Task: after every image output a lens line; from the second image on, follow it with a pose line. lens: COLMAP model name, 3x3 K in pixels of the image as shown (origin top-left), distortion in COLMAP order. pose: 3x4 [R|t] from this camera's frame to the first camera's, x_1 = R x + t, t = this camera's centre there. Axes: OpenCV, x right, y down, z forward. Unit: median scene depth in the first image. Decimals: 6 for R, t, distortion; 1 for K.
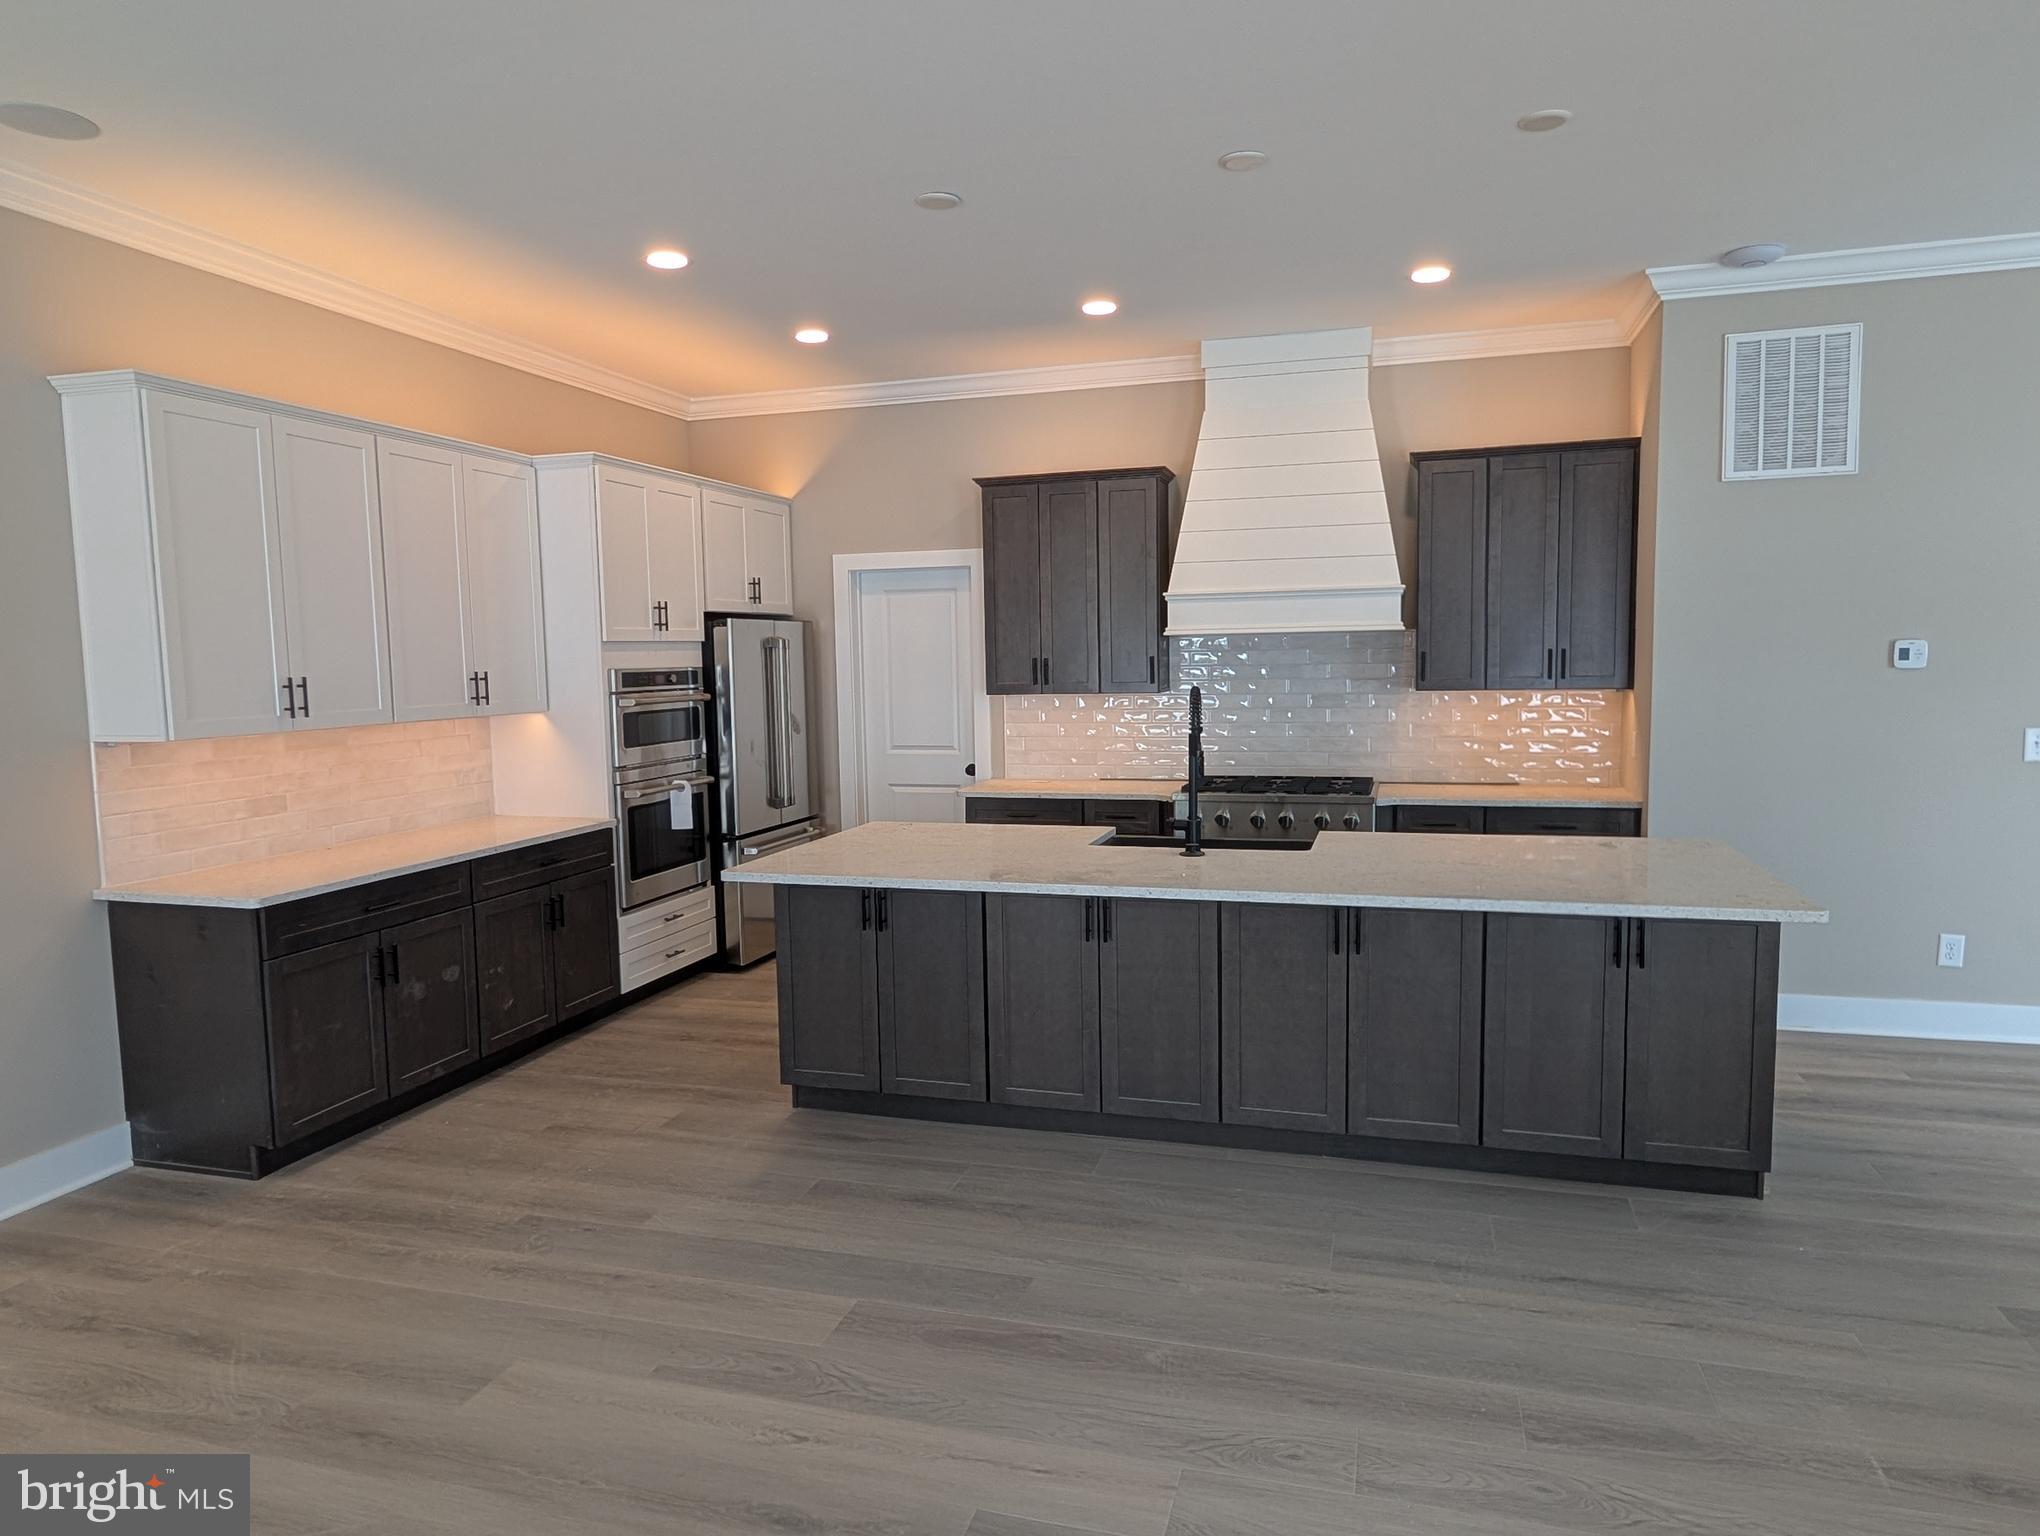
lens RADIAL K [[1284.3, 0, 1004.8], [0, 1284.3, 773.1], [0, 0, 1]] dist [-0.001520, -0.000331]
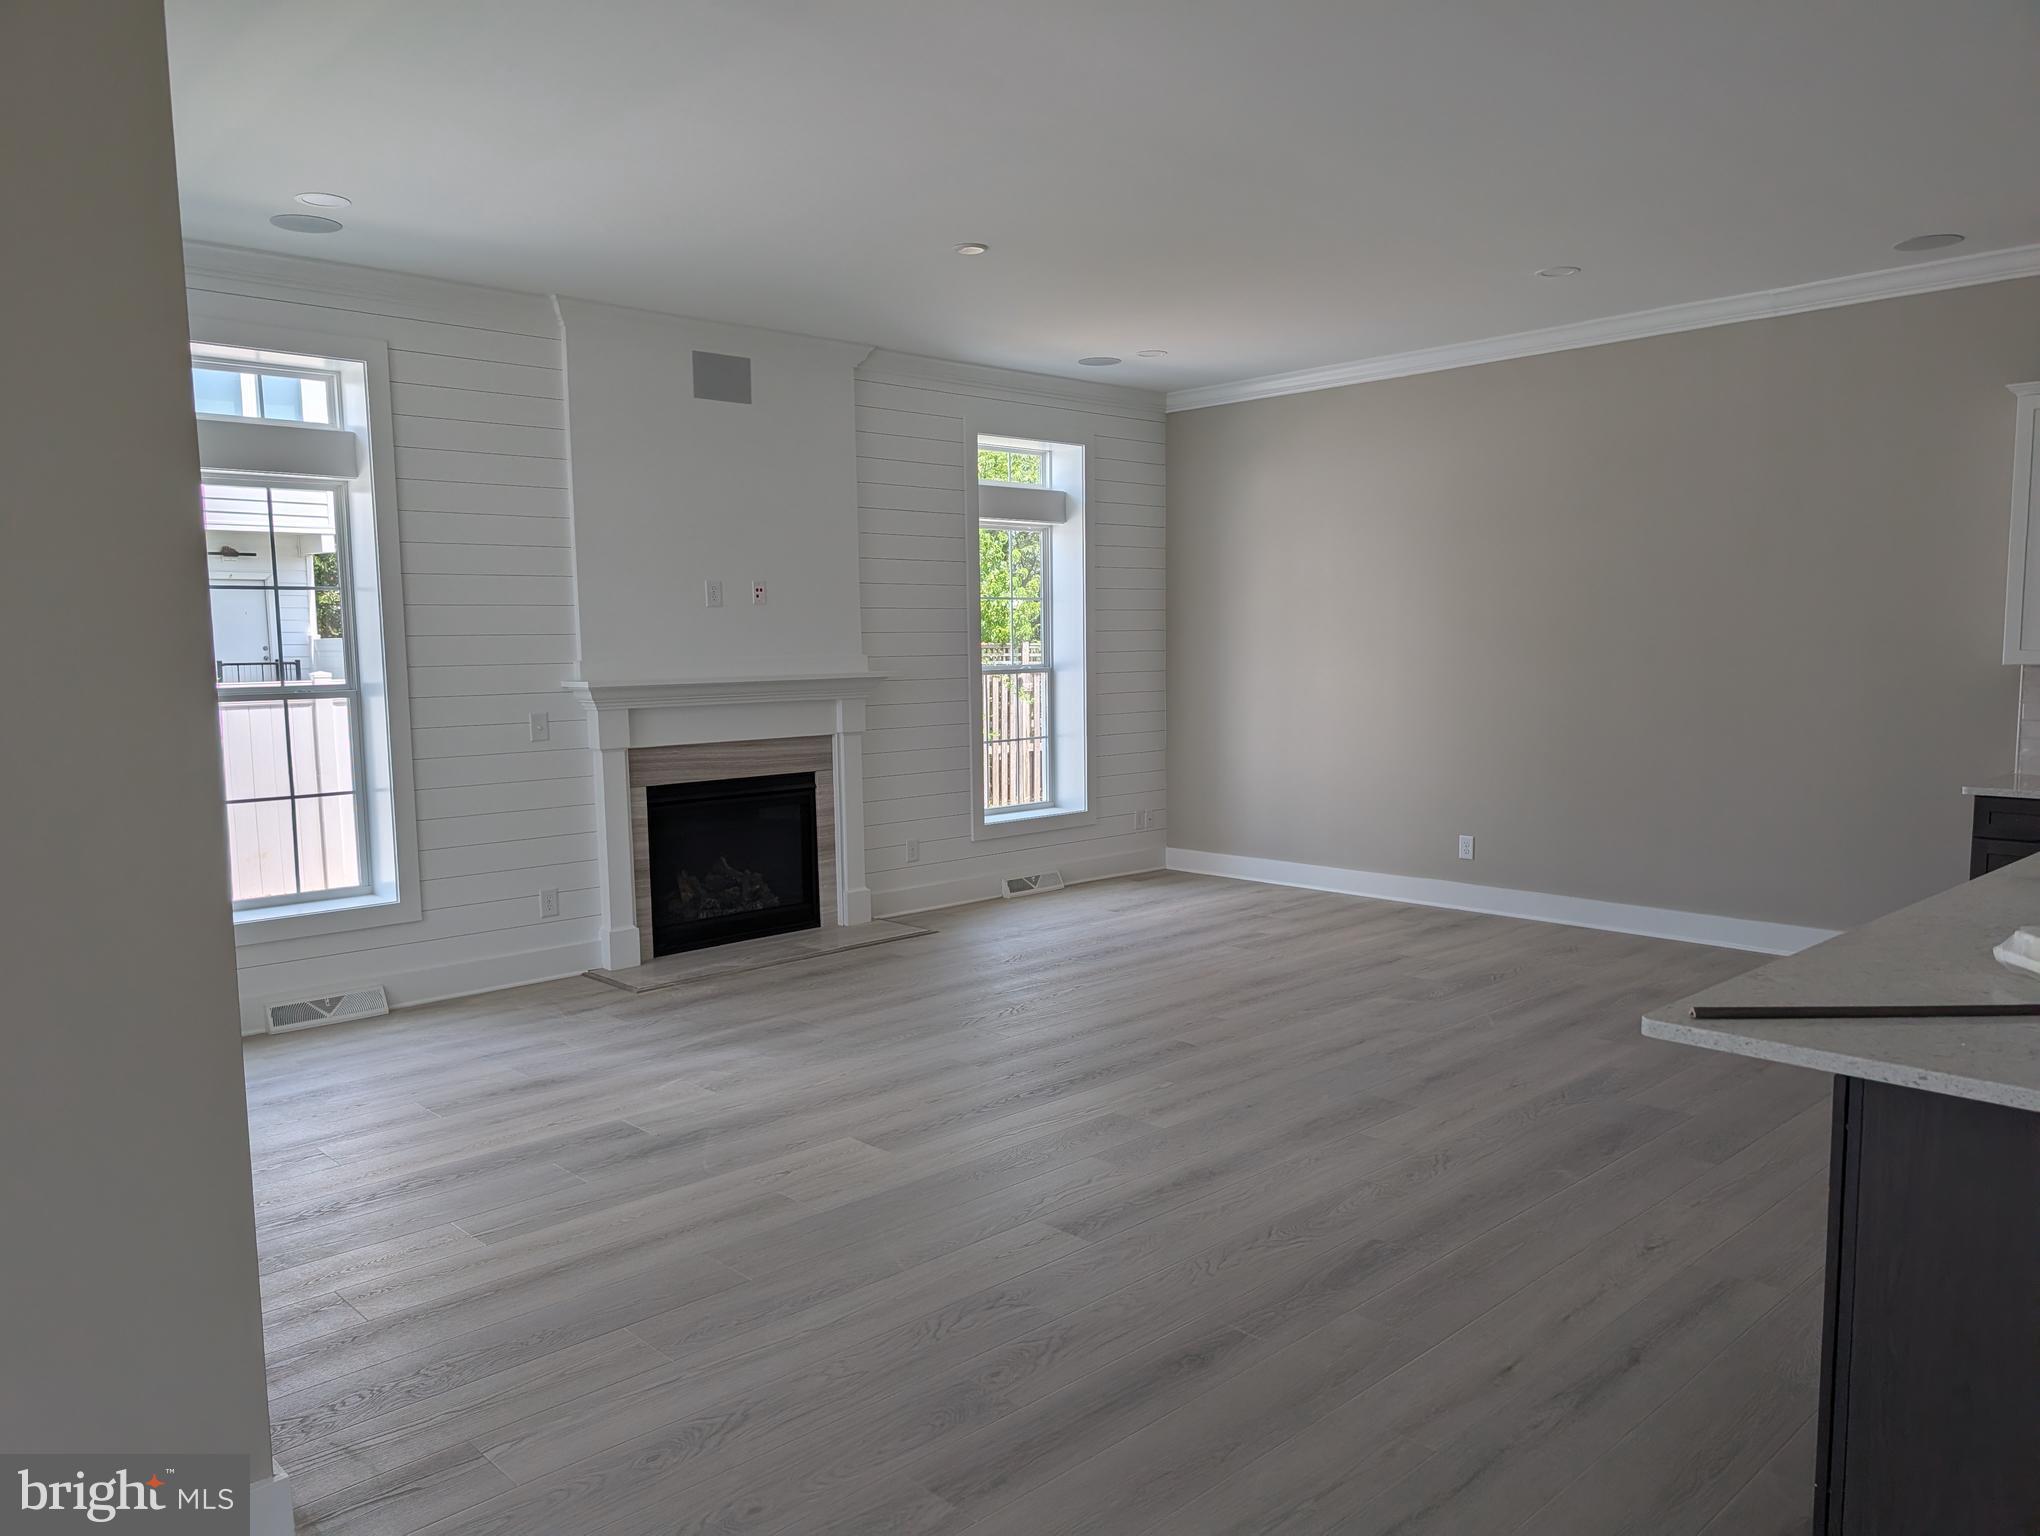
lens RADIAL K [[1470.2, 0, 1033.2], [0, 1470.2, 798.7], [0, 0, 1]] dist [0.029158, -0.029845]
pose [[-0.484477, 0.122398, -0.866199, 0.888254], [-0.058016, 0.983488, 0.171421, -0.070730], [0.872878, 0.133303, -0.469376, 0.663773]]
